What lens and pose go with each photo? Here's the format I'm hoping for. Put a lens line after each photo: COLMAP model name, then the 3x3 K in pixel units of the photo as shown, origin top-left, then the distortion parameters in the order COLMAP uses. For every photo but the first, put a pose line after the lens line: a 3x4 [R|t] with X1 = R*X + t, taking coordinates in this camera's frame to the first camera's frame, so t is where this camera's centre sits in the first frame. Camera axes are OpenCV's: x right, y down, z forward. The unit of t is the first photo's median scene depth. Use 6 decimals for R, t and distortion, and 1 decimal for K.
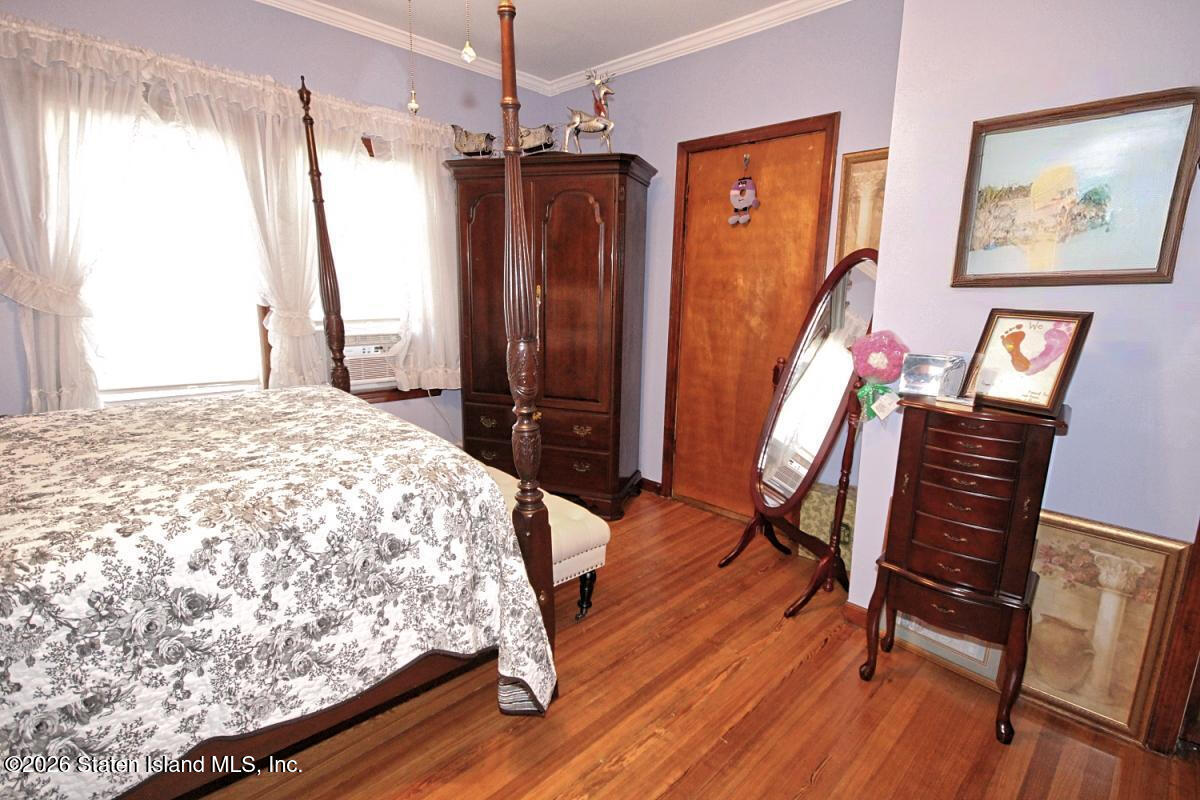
lens RADIAL K [[580.5, 0, 601.5], [0, 580.5, 395.2], [0, 0, 1]] dist [0.002738, -0.000943]
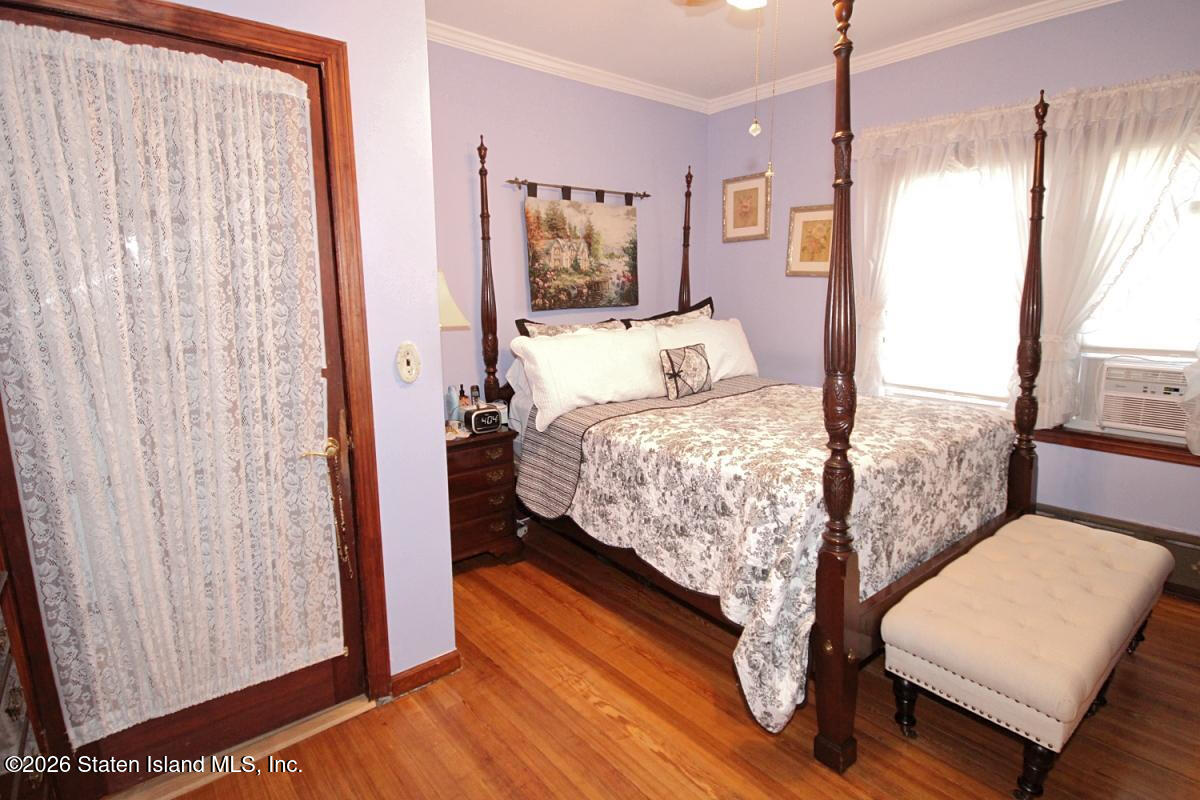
lens RADIAL K [[580.5, 0, 594.3], [0, 580.5, 404.4], [0, 0, 1]] dist [0.002738, -0.000943]
pose [[-0.079540, 0.168312, -0.982519, 0.991110], [-0.175528, 0.967877, 0.180013, -0.168908], [0.981256, 0.186778, -0.047441, 0.756369]]
